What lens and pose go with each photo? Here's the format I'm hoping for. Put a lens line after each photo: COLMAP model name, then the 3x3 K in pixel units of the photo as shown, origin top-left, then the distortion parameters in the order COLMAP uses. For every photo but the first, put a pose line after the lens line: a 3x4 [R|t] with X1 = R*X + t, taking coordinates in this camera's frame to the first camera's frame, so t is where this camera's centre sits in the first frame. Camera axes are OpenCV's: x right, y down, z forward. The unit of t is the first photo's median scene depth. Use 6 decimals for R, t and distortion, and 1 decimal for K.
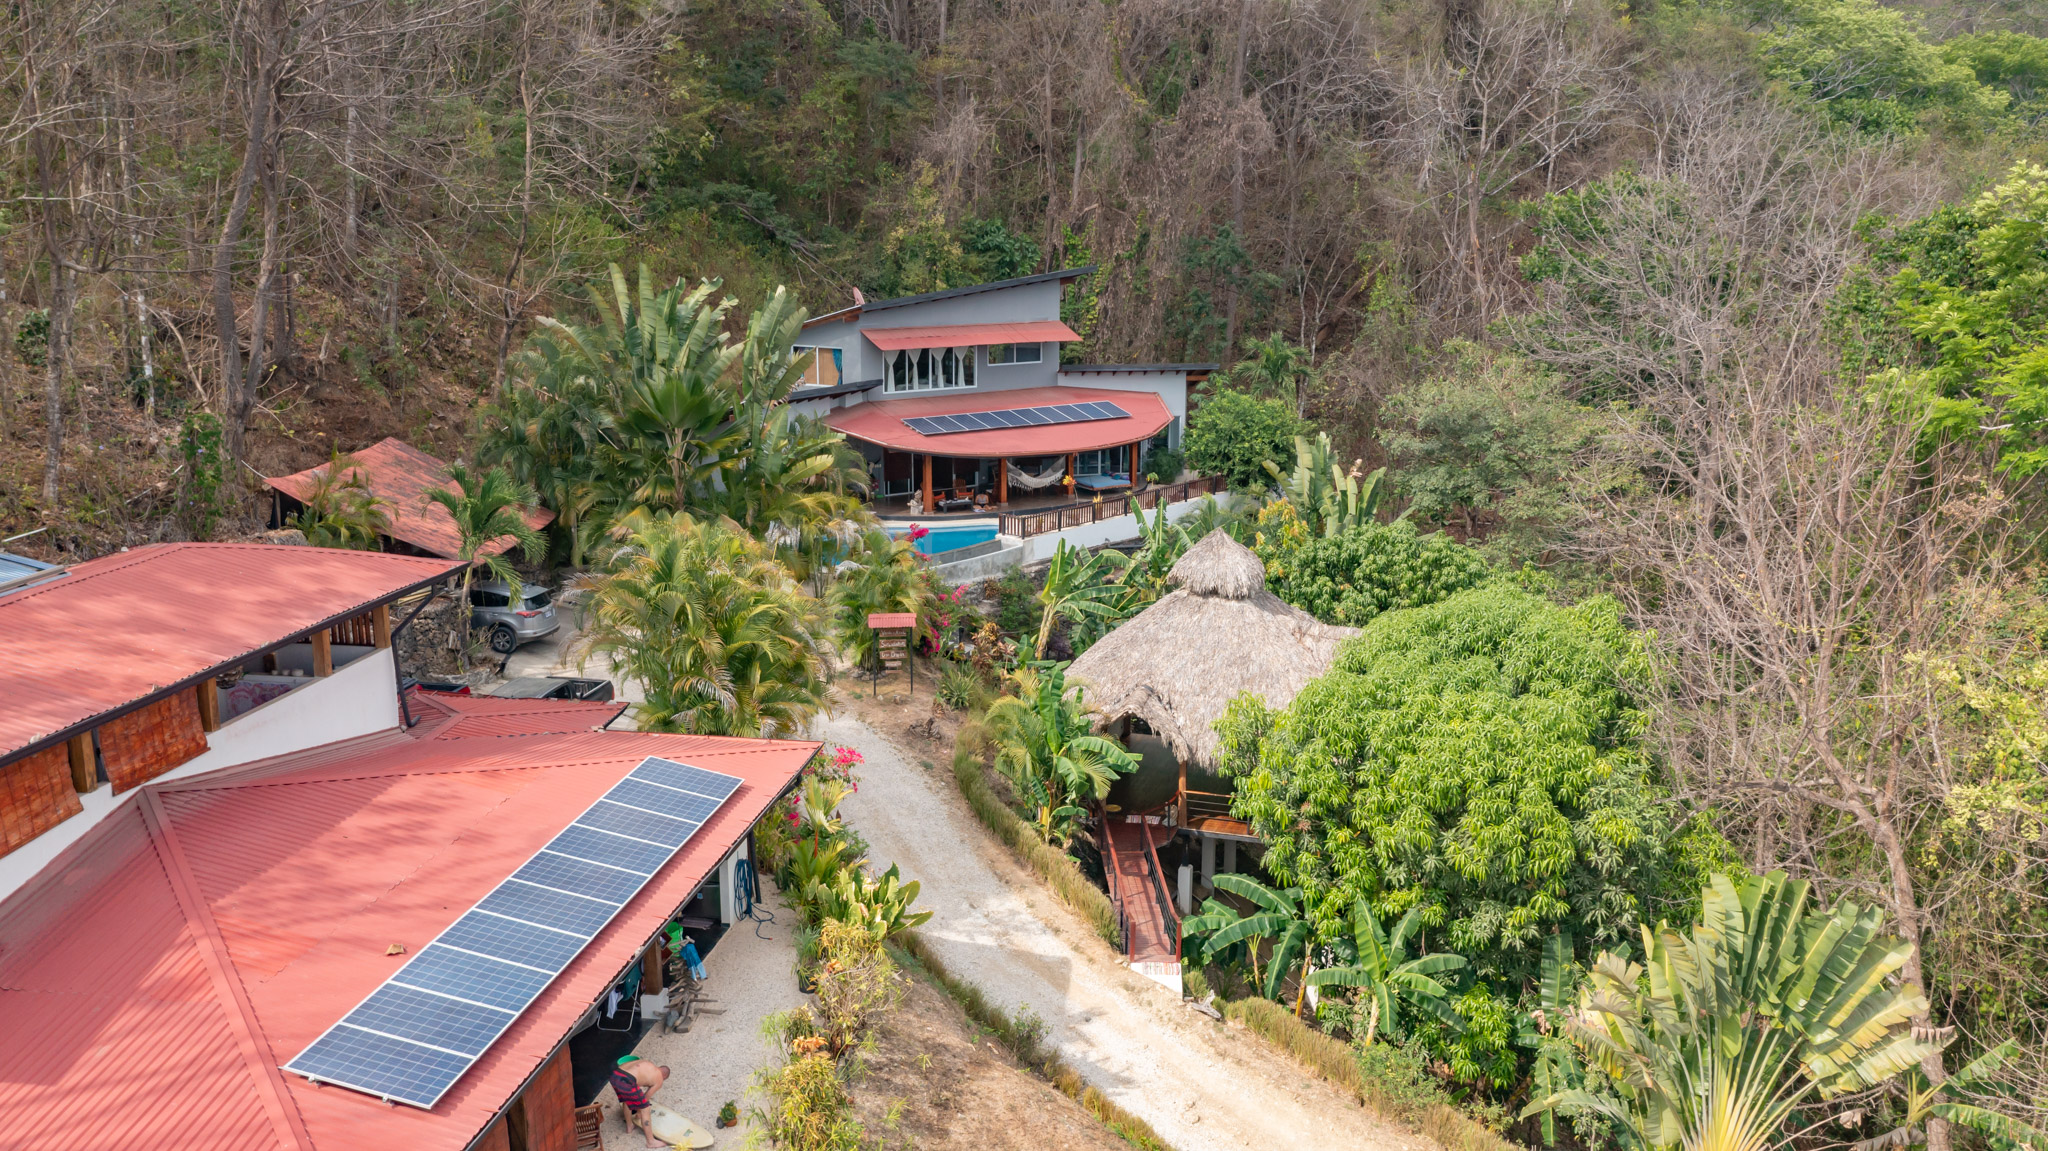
lens RADIAL K [[1676.8, 0, 1024.0], [0, 1676.8, 575.5], [0, 0, 1]] dist [0.004128, 0.011782]
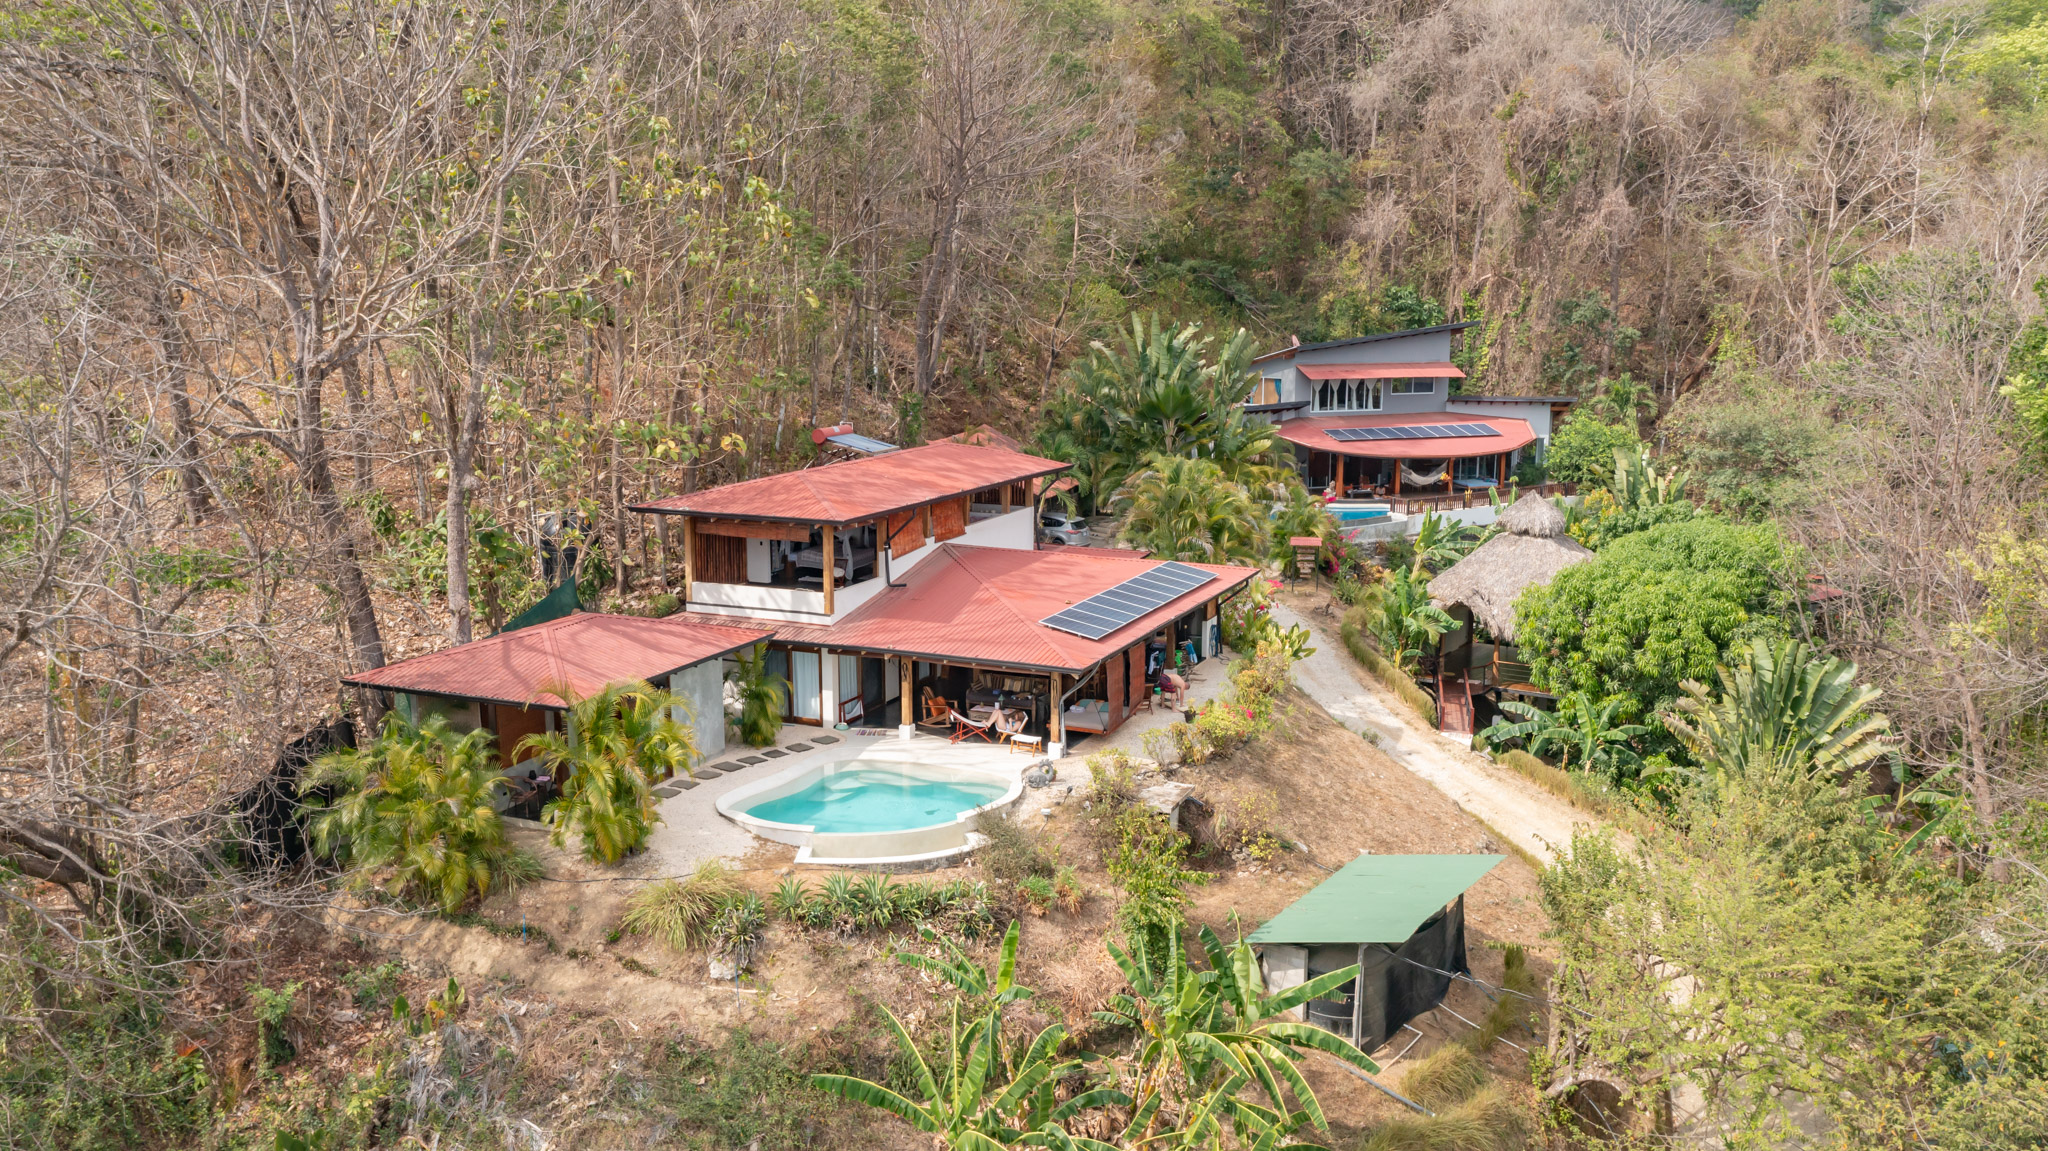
lens RADIAL K [[1676.8, 0, 1024.0], [0, 1676.8, 575.5], [0, 0, 1]] dist [0.004128, 0.011782]
pose [[0.966622, 0.043437, -0.252497, 0.045231], [-0.053977, 0.997930, -0.034963, 0.093069], [0.250456, 0.047425, 0.966966, -0.407833]]
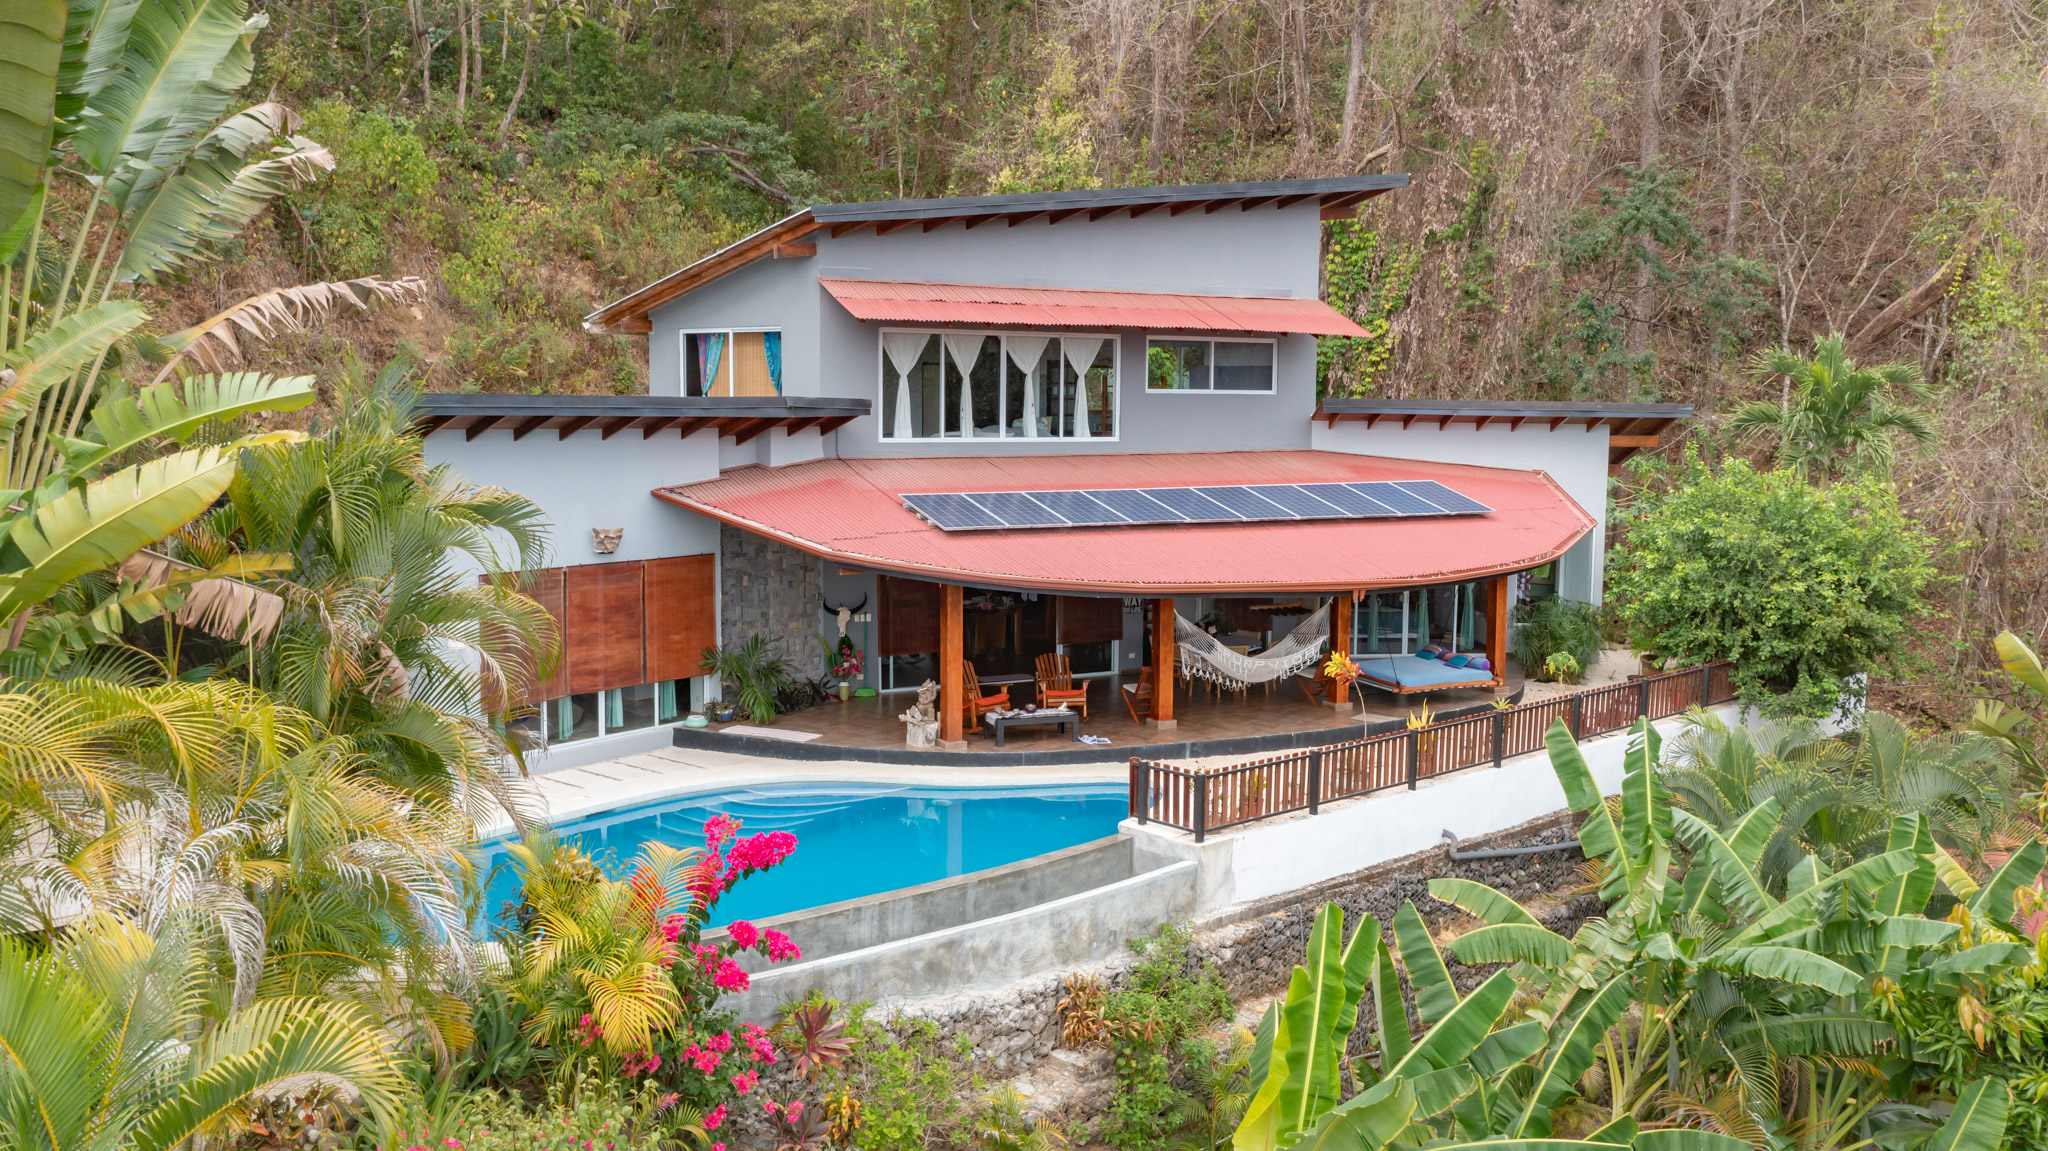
lens RADIAL K [[1676.8, 0, 1024.0], [0, 1676.8, 575.5], [0, 0, 1]] dist [0.004128, 0.011782]
pose [[0.989138, 0.016895, -0.146015, 0.012594], [-0.033140, 0.993429, -0.109547, -0.036370], [0.143205, 0.113196, 0.983198, 0.676920]]
